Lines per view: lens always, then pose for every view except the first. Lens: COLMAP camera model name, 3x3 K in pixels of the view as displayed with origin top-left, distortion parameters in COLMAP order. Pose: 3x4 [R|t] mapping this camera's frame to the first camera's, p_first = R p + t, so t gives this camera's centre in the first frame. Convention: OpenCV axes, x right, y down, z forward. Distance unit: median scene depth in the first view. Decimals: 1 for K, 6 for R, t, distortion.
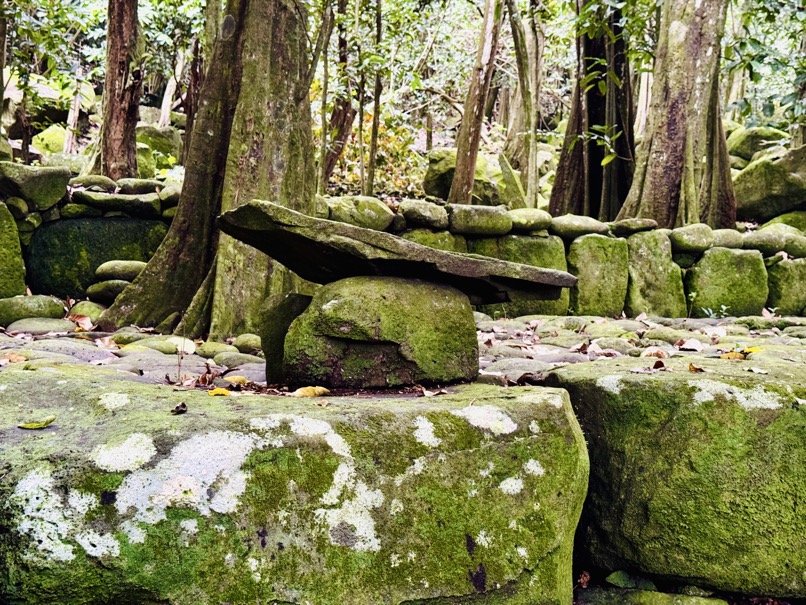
lens RADIAL K [[1135.3, 0, 400.6], [0, 1135.3, 297.7], [0, 0, 1]] dist [0.166709, 0.000000]
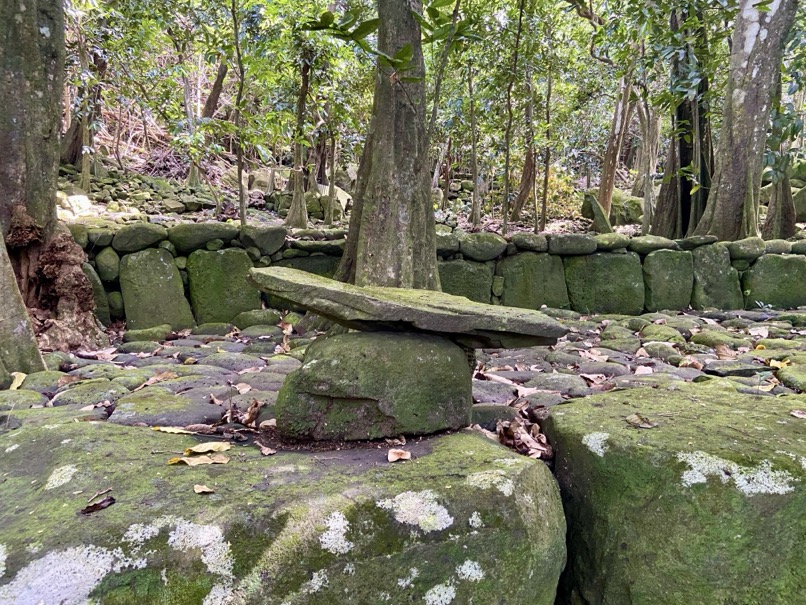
lens RADIAL K [[629.7, 0, 376.2], [0, 629.7, 300.5], [0, 0, 1]] dist [0.099234, -0.105970]
pose [[0.955178, -0.019620, -0.295381, 0.169765], [0.029191, 0.999181, 0.028024, -0.067089], [0.294589, -0.035390, 0.954968, 0.436476]]
